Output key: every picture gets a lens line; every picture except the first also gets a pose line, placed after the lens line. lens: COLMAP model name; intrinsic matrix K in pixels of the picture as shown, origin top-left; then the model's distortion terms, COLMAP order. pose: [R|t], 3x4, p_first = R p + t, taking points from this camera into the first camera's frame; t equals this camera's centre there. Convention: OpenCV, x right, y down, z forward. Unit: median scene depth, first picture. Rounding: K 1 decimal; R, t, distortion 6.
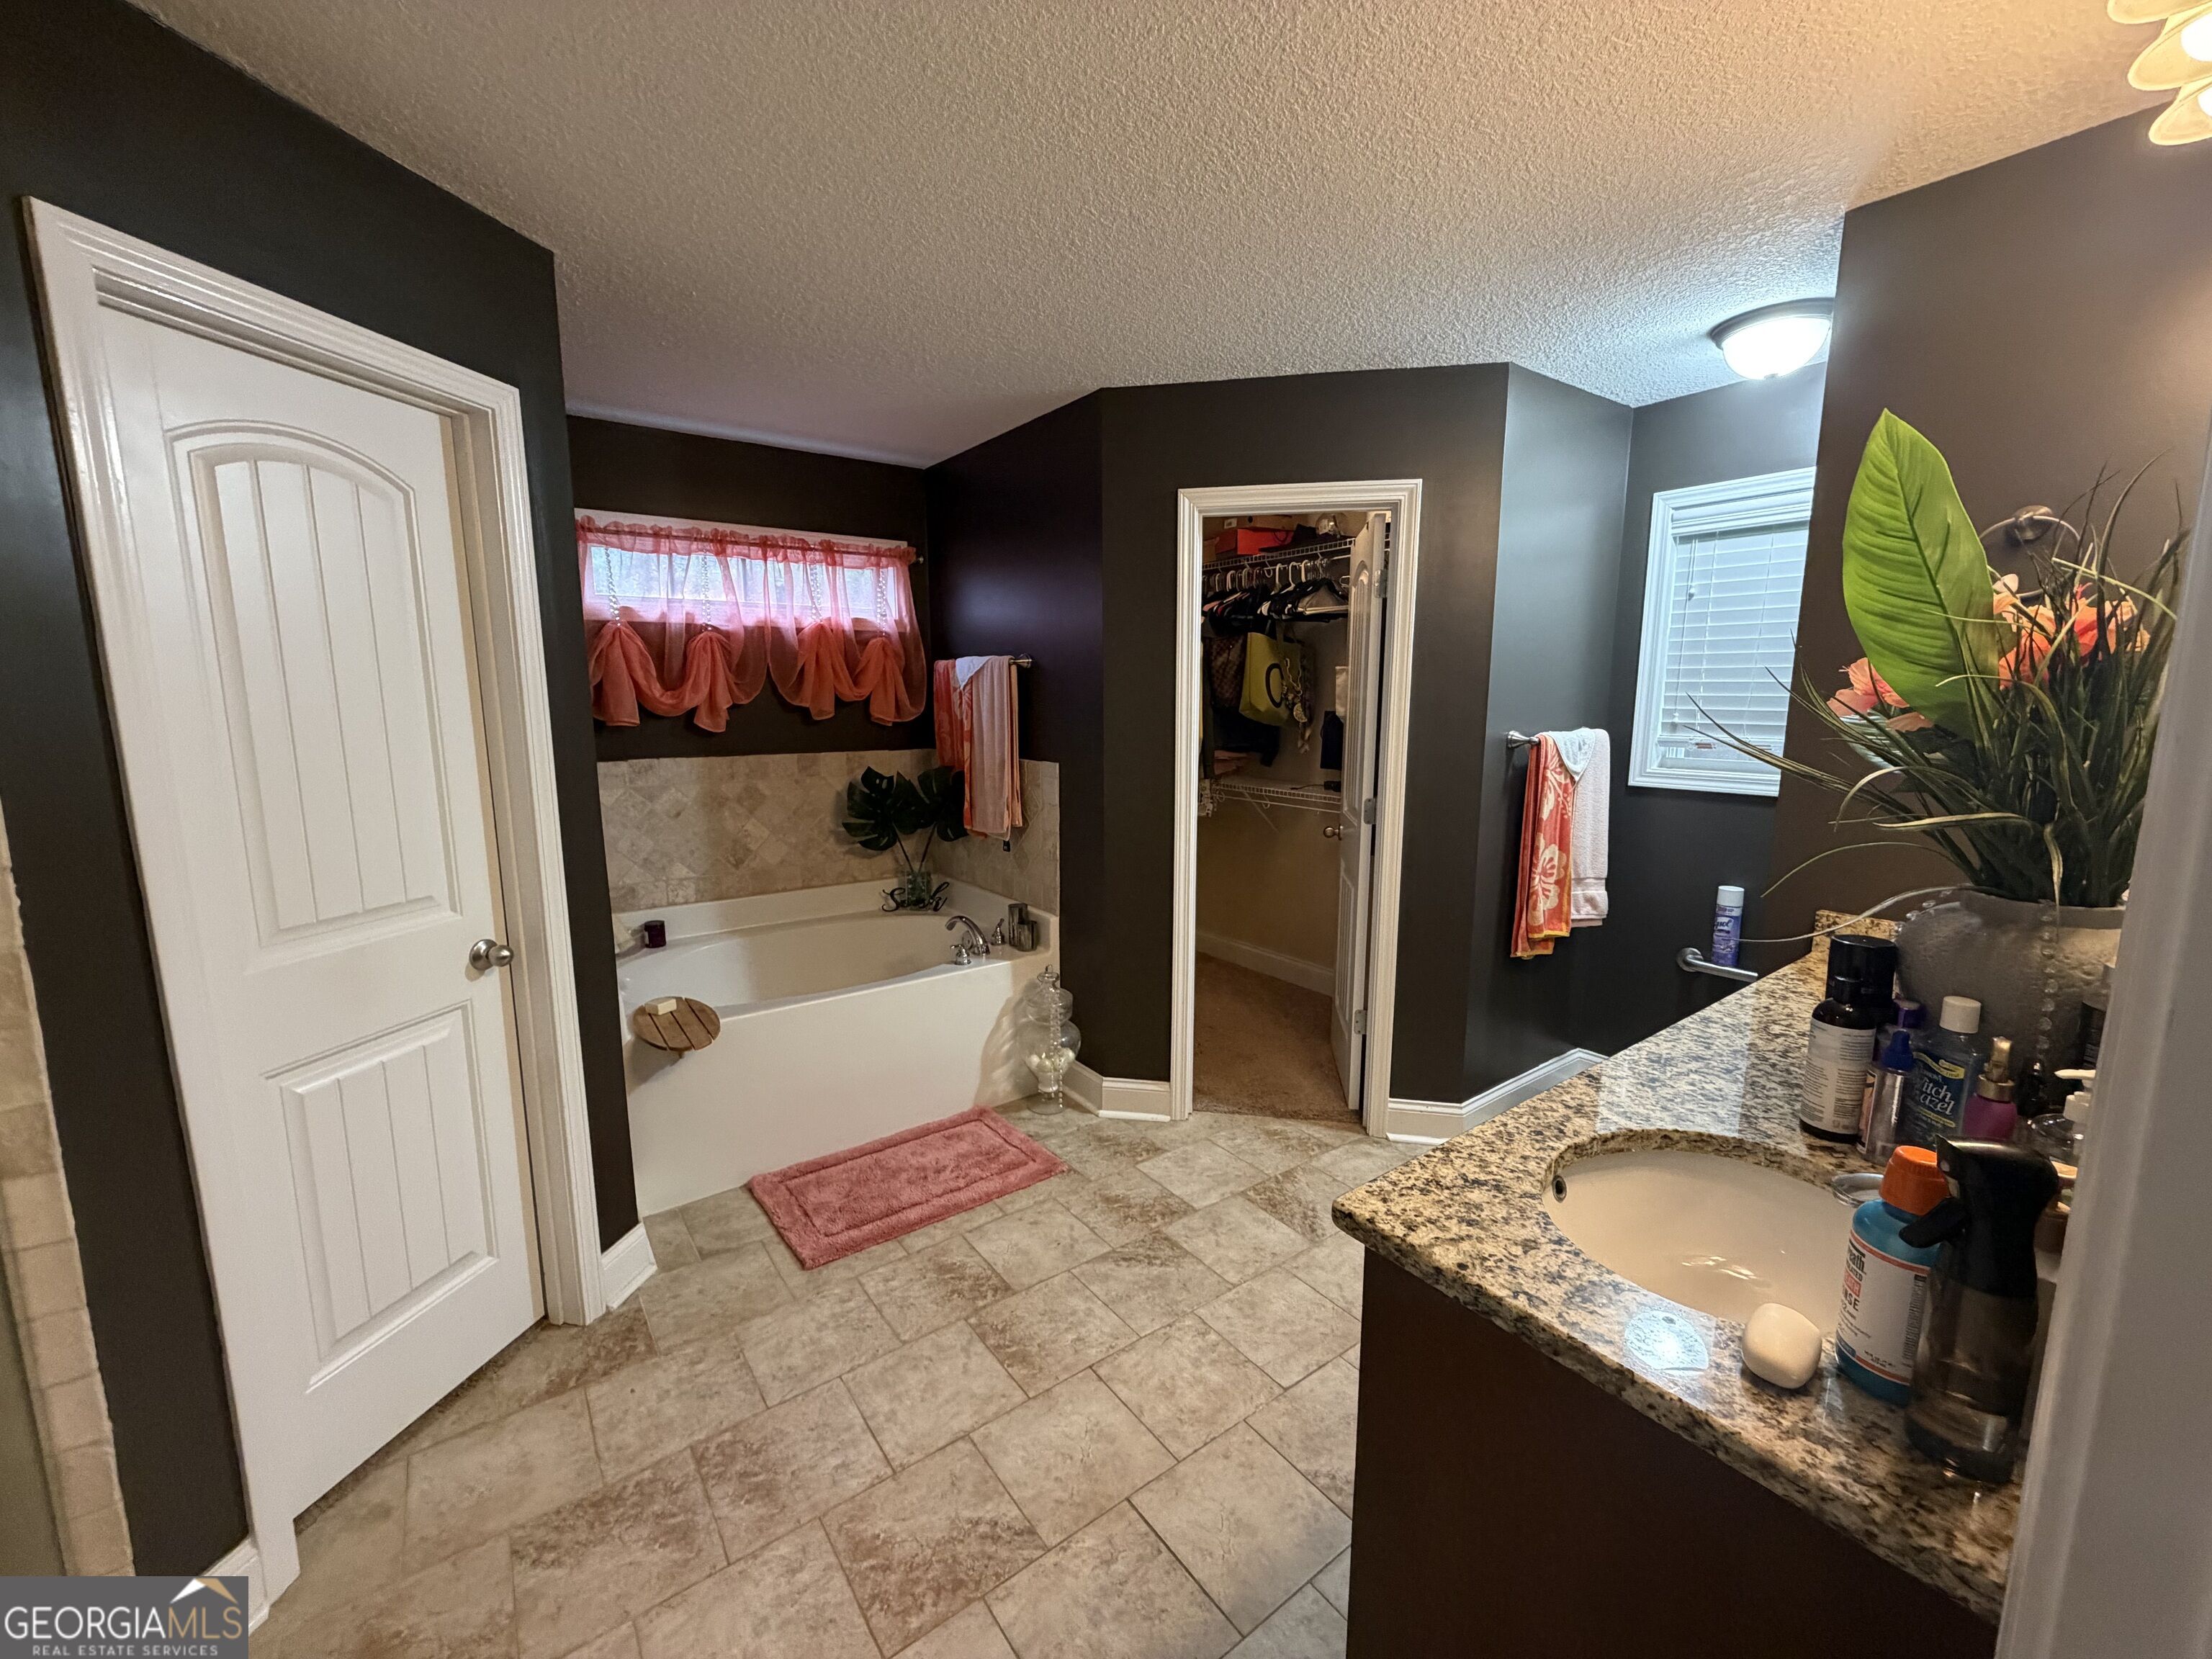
lens RADIAL K [[882.8, 0, 1096.2], [0, 882.8, 826.5], [0, 0, 1]] dist [0.000171, 0.000210]
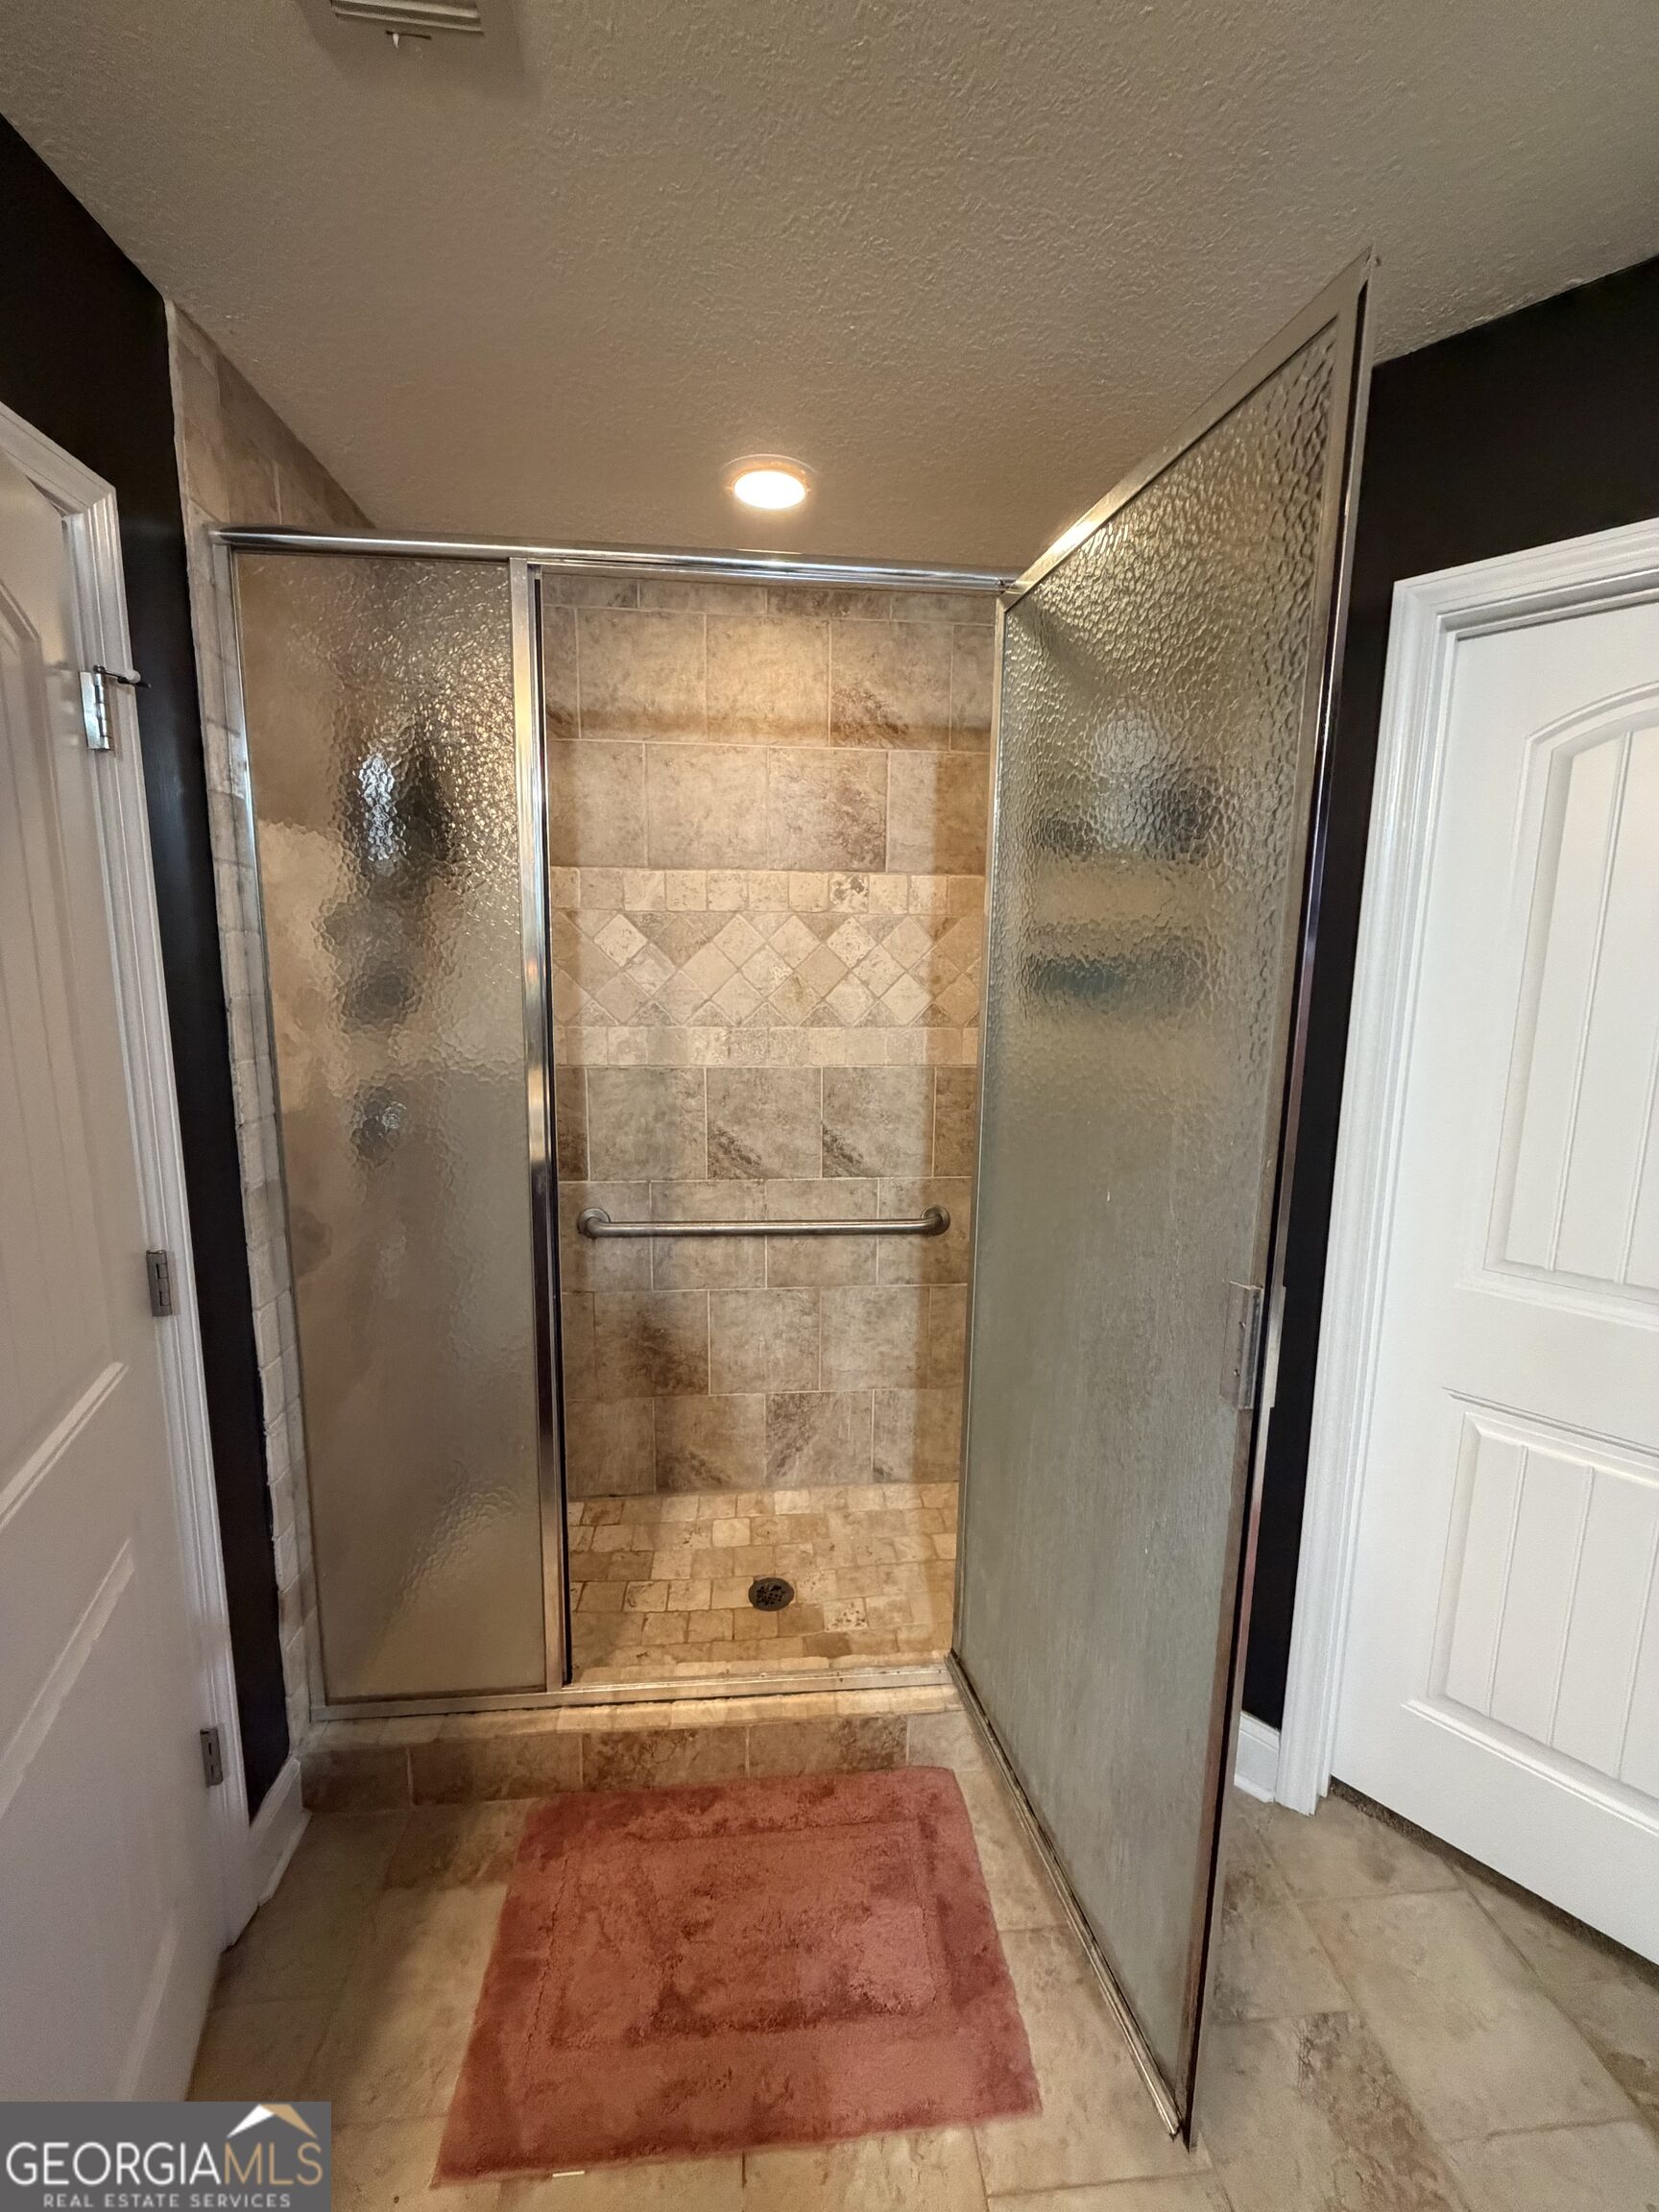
lens RADIAL K [[882.8, 0, 838.3], [0, 882.8, 1101.5], [0, 0, 1]] dist [0.000171, 0.000210]
pose [[-0.510854, 0.122679, -0.850869, 0.094757], [-0.144664, 0.963383, 0.225757, -0.072417], [0.847408, 0.238419, -0.474401, 0.390153]]
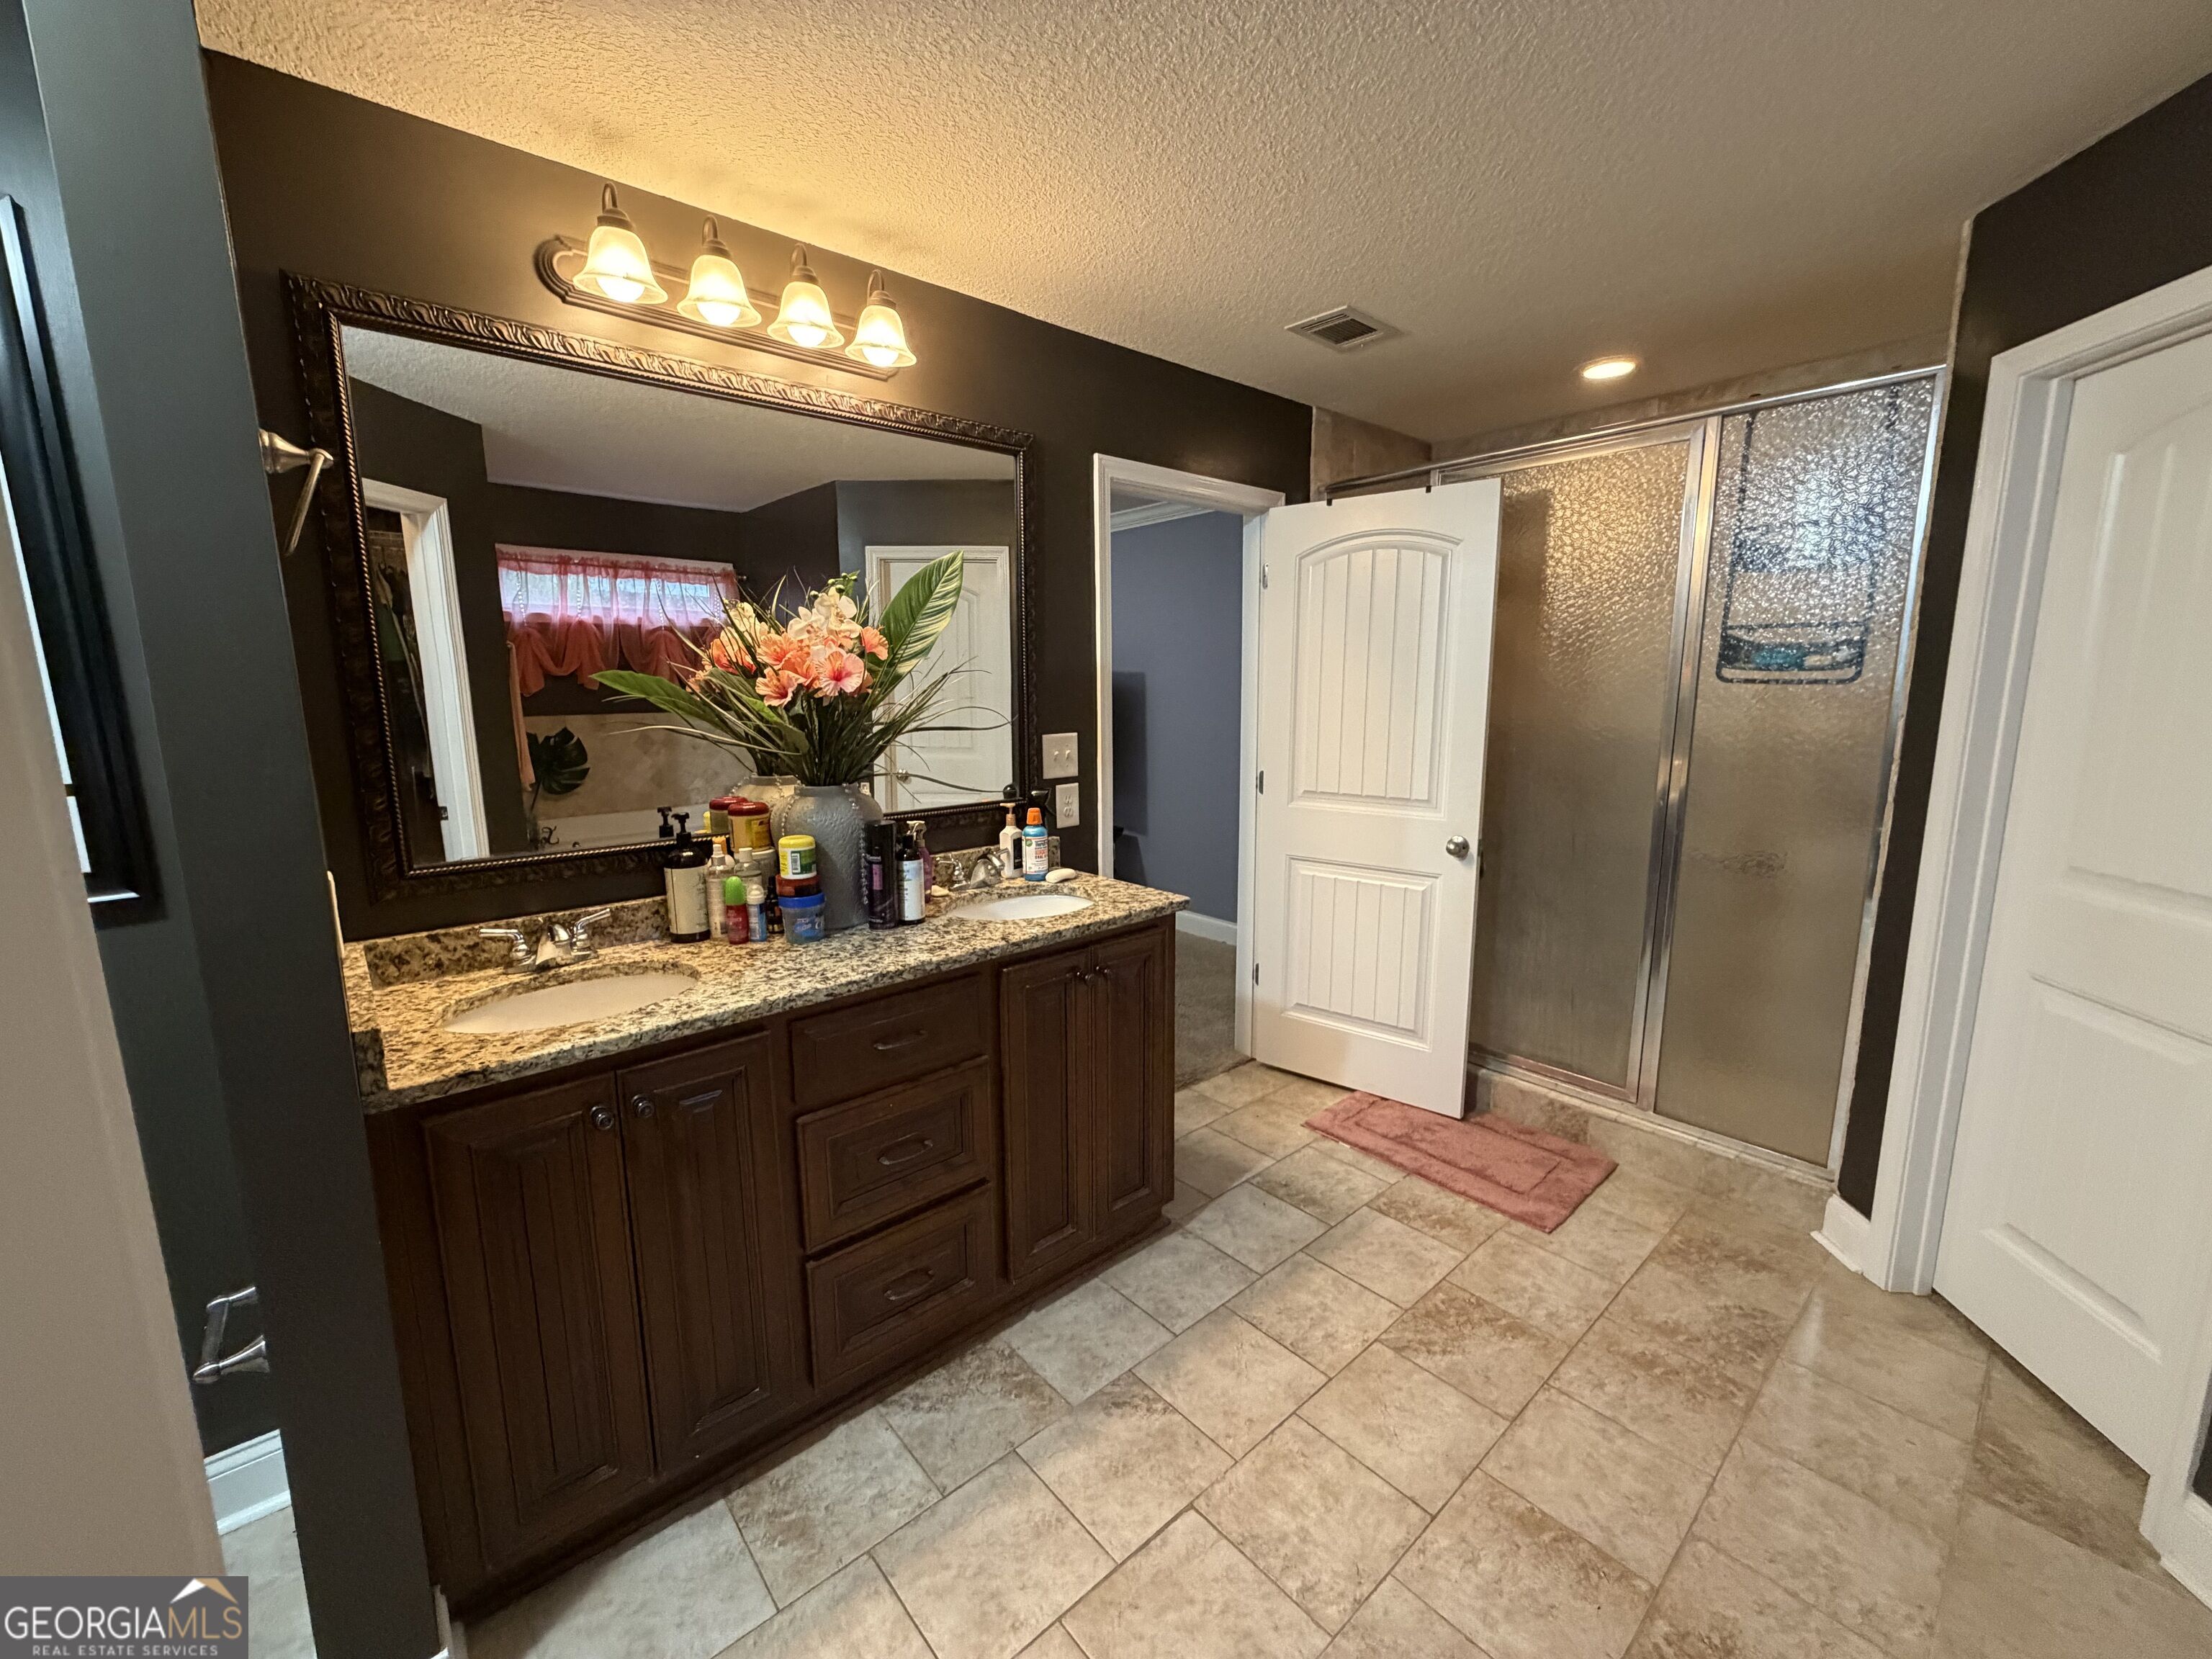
lens RADIAL K [[882.8, 0, 1098.3], [0, 882.8, 828.9], [0, 0, 1]] dist [0.000171, 0.000210]
pose [[-0.996001, 0.027909, -0.084874, 0.223933], [0.000418, 0.951406, 0.307938, -0.144197], [0.089343, 0.306670, -0.947613, 0.999548]]
